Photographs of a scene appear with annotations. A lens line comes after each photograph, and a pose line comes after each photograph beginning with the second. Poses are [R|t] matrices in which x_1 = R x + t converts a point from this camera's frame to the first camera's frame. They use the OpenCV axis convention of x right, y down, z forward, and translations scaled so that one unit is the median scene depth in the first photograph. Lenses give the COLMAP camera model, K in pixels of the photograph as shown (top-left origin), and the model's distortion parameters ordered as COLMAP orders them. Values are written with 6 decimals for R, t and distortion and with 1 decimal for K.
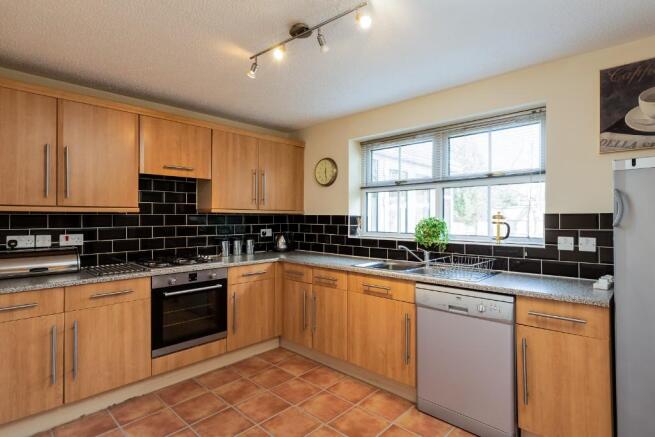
lens RADIAL K [[330.5, 0, 317.4], [0, 330.5, 217.1], [0, 0, 1]] dist [-0.002017, -0.001082]
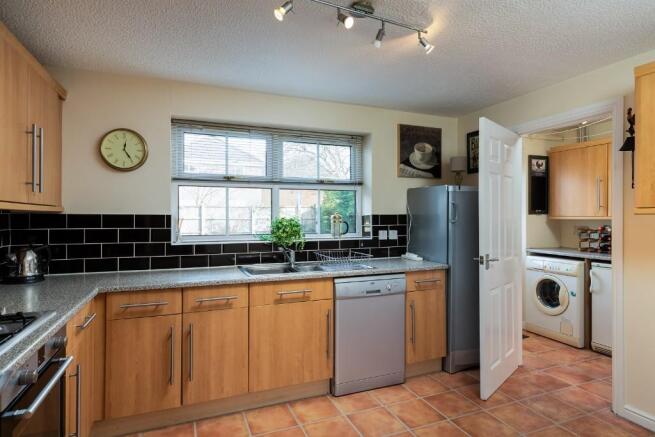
lens RADIAL K [[361.2, 0, 327.0], [0, 361.2, 217.2], [0, 0, 1]] dist [-0.003114, 0.001166]
pose [[0.410830, -0.003668, 0.911704, -0.631774], [-0.000051, 0.999992, 0.004046, -0.004274], [-0.911712, -0.001709, 0.410827, 0.442948]]
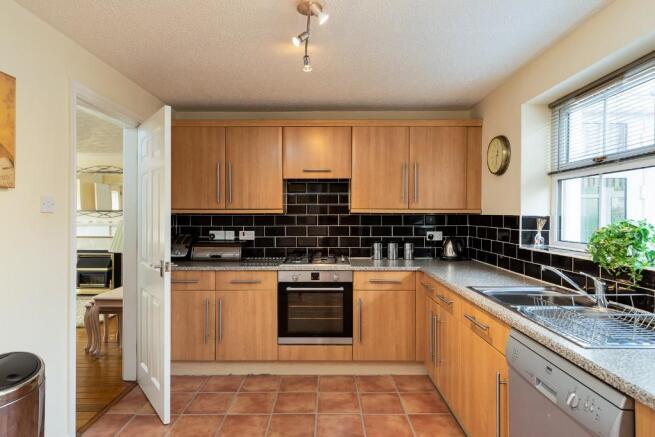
lens RADIAL K [[361.2, 0, 325.7], [0, 361.2, 215.6], [0, 0, 1]] dist [-0.003114, 0.001166]
pose [[0.700656, -0.001047, -0.713499, 0.437411], [0.000389, 0.999999, -0.001086, -0.005078], [0.713499, 0.000484, 0.700656, 0.236337]]
